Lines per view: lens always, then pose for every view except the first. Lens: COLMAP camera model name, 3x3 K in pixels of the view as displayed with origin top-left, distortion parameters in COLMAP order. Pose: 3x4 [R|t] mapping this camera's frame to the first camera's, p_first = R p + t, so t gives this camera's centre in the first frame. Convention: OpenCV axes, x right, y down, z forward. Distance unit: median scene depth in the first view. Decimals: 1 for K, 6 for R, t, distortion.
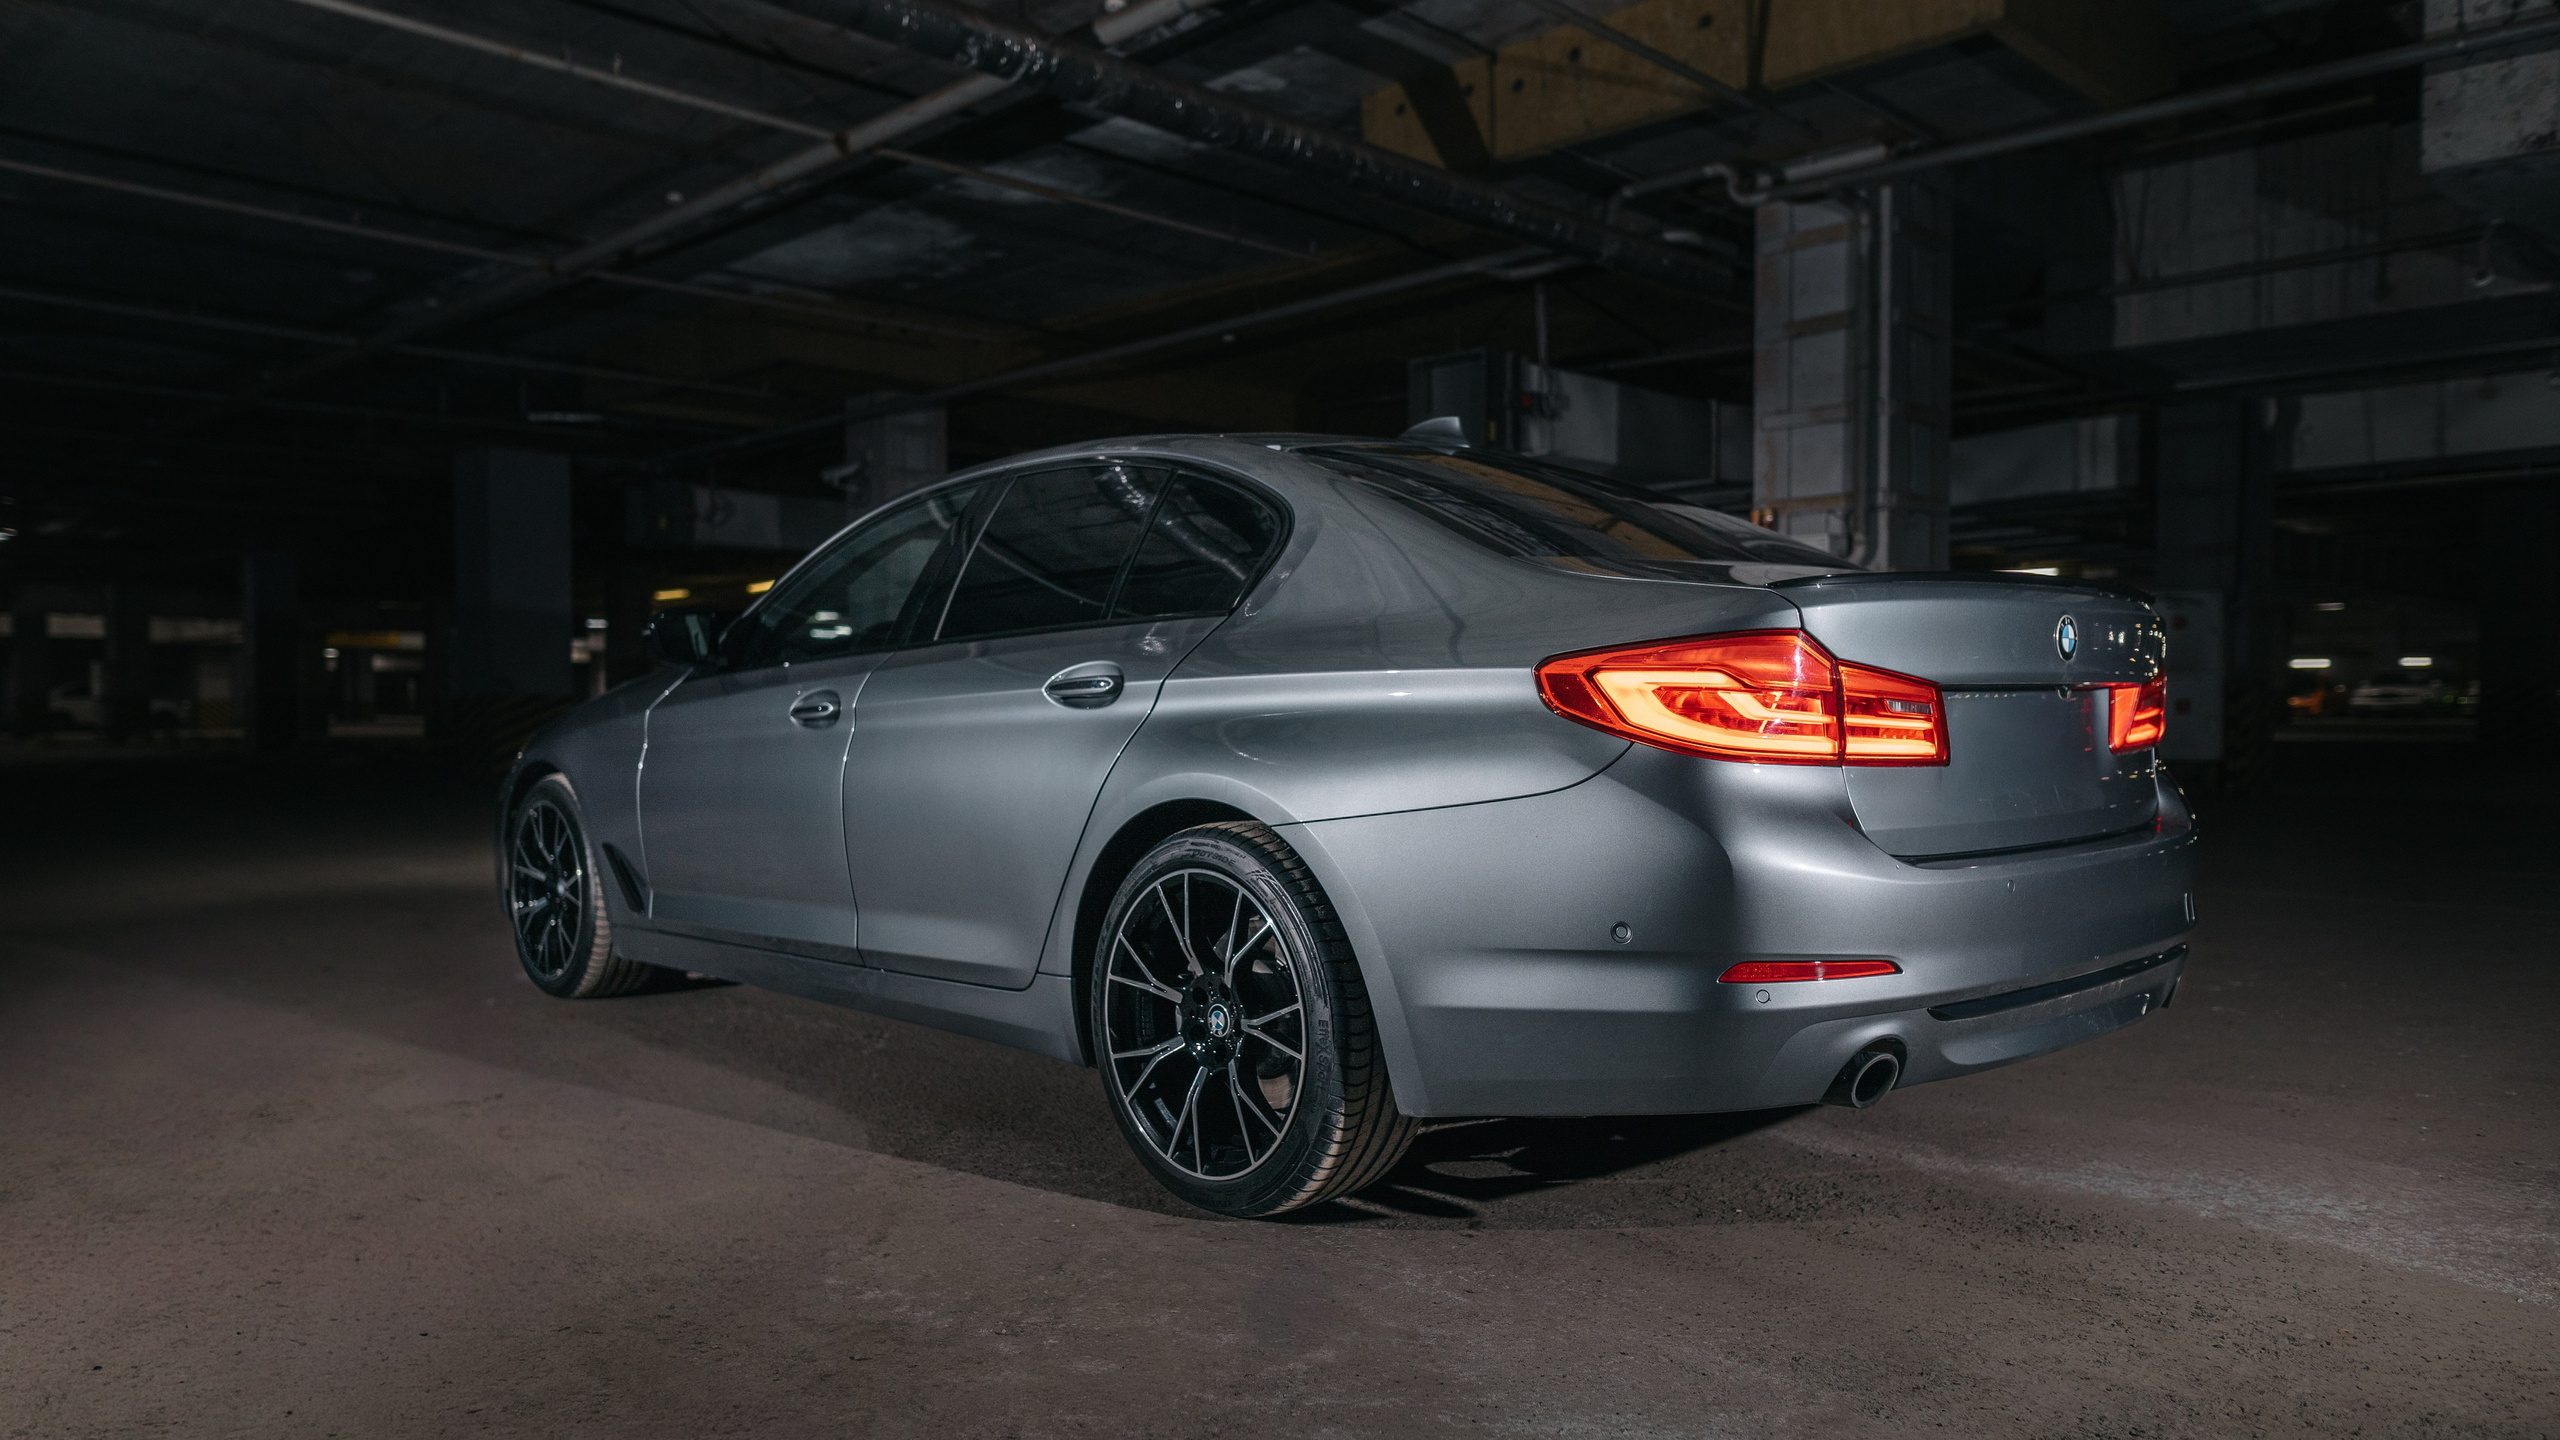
lens RADIAL K [[1785.3, 0, 1242.4], [0, 1785.3, 737.3], [0, 0, 1]] dist [0.006678, 0.002840]
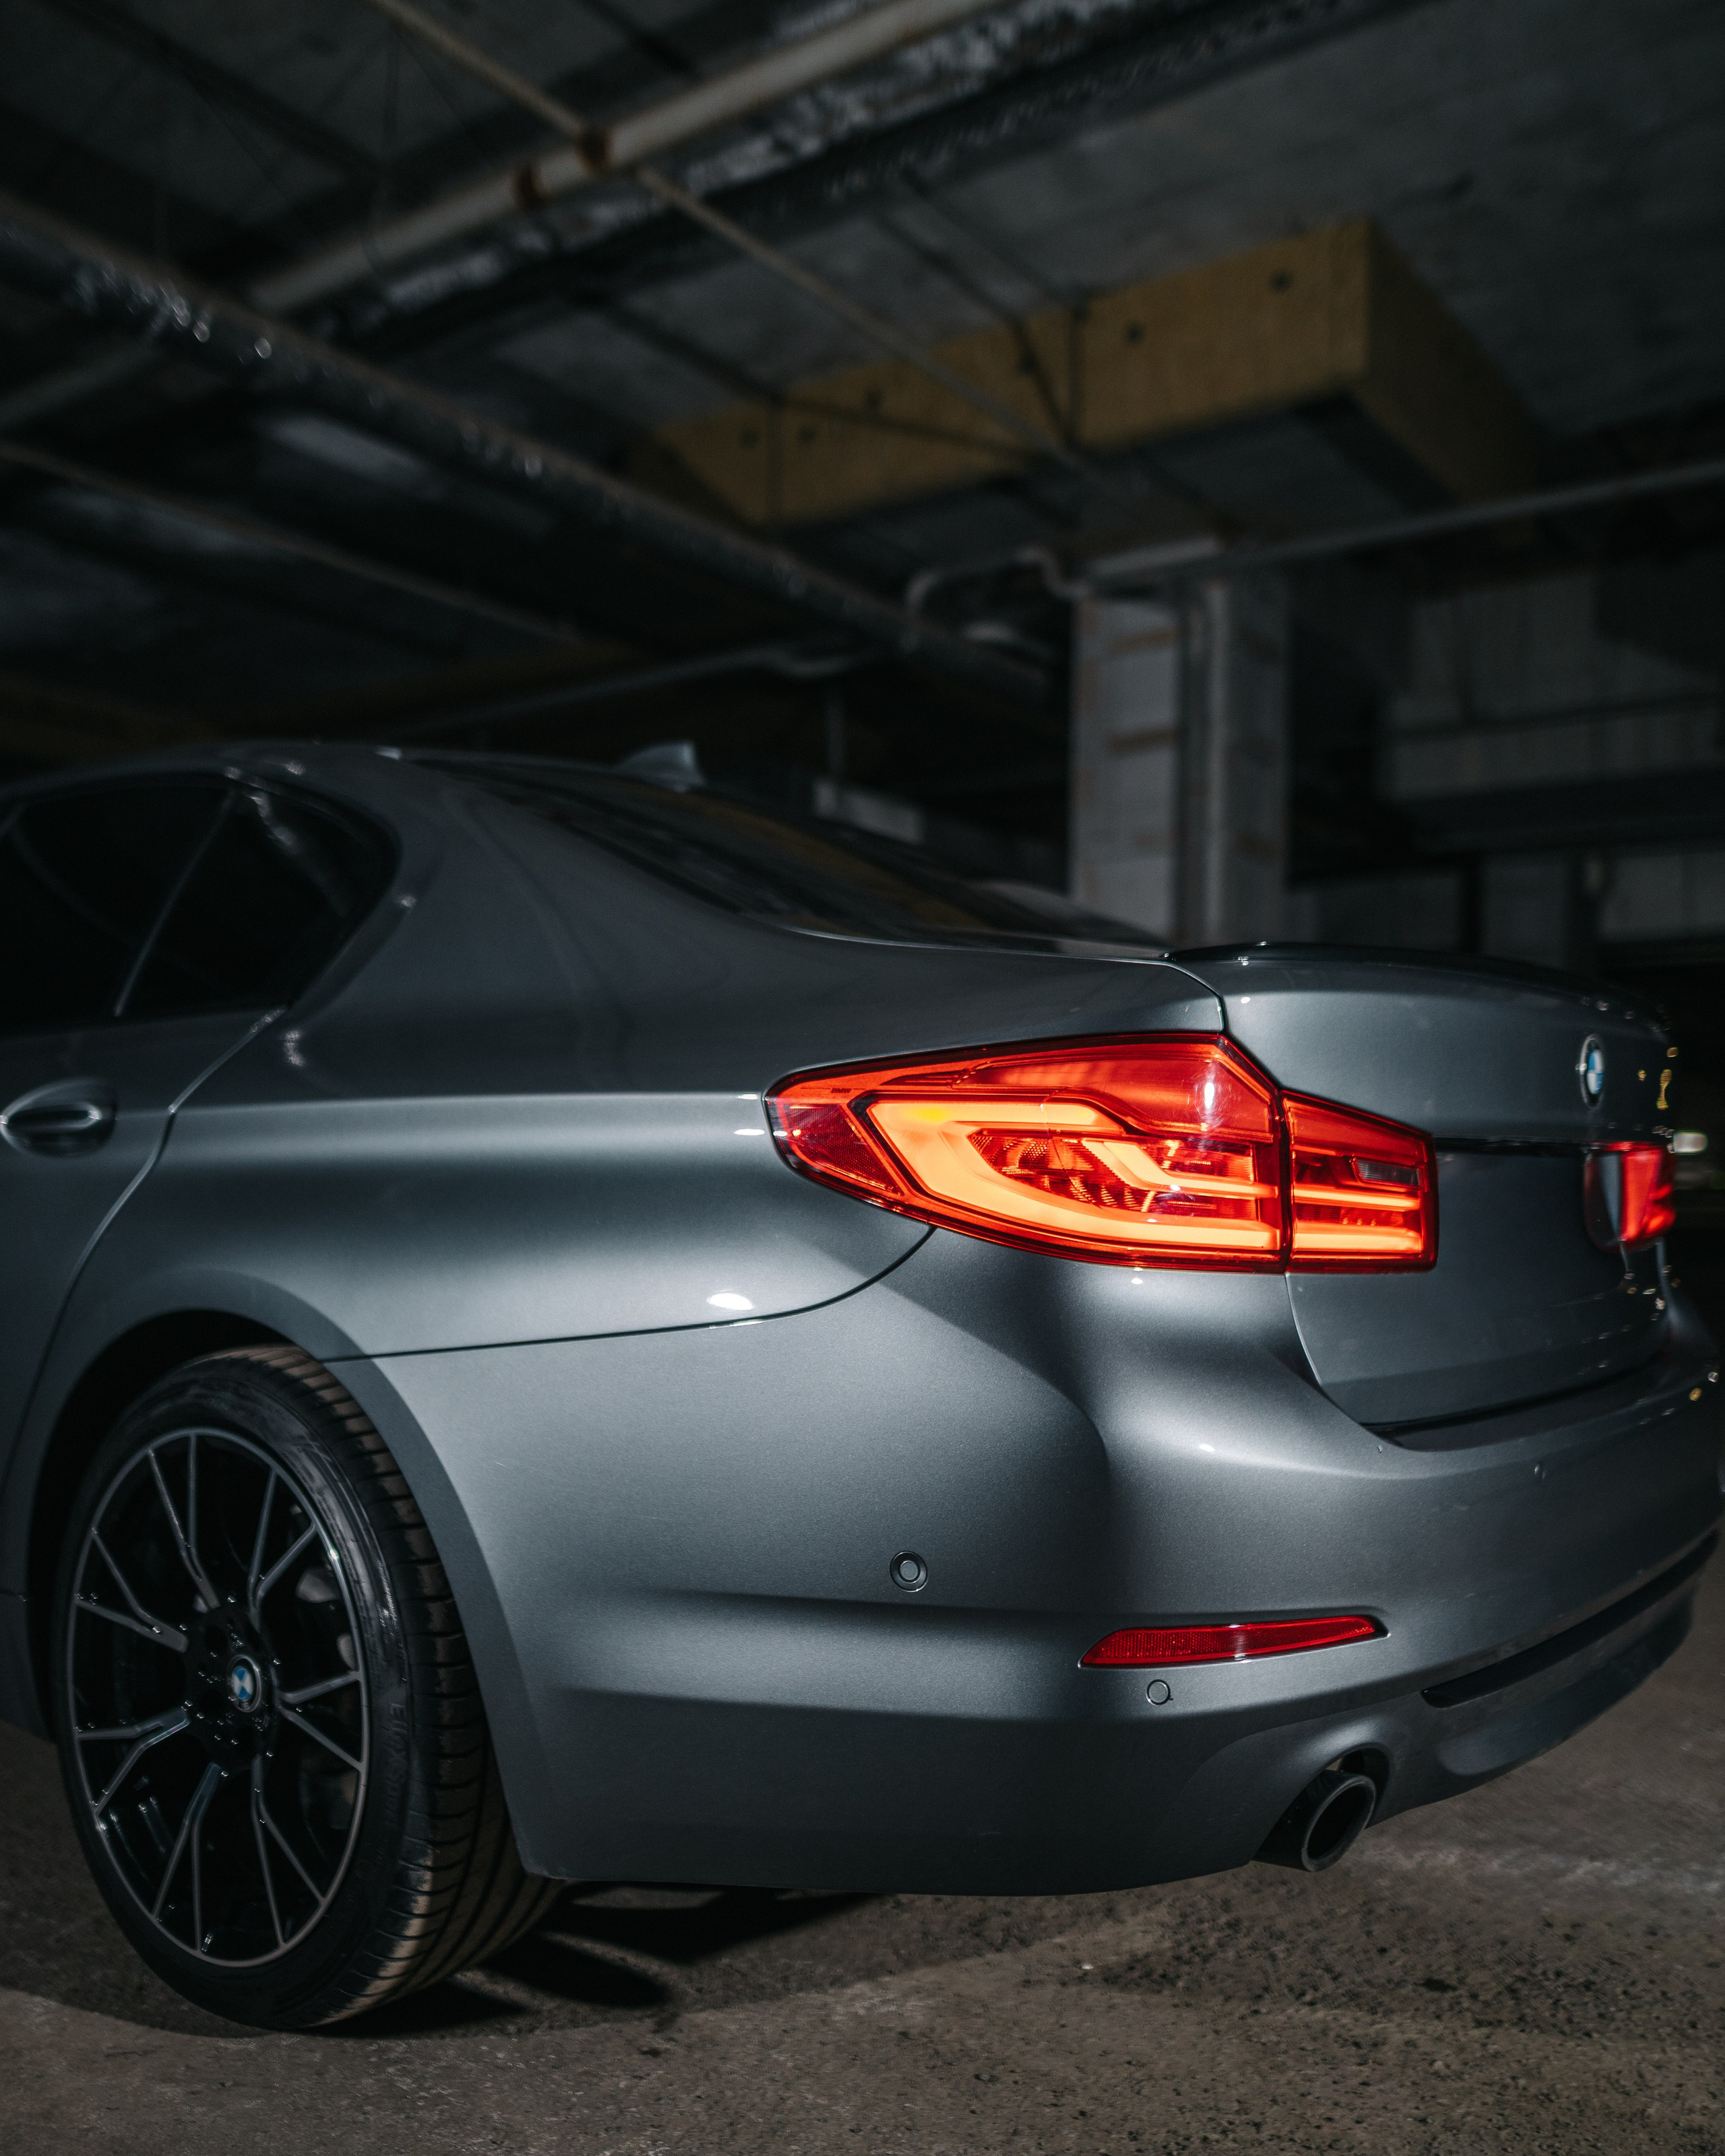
lens RADIAL K [[1900.3, 0, 809.1], [0, 1900.3, 1154.9], [0, 0, 1]] dist [0.021096, -0.001633]
pose [[0.988285, 0.018134, 0.151537, 0.079161], [-0.014219, 0.999538, -0.026876, -0.002794], [-0.151955, 0.024407, 0.988086, 0.369324]]
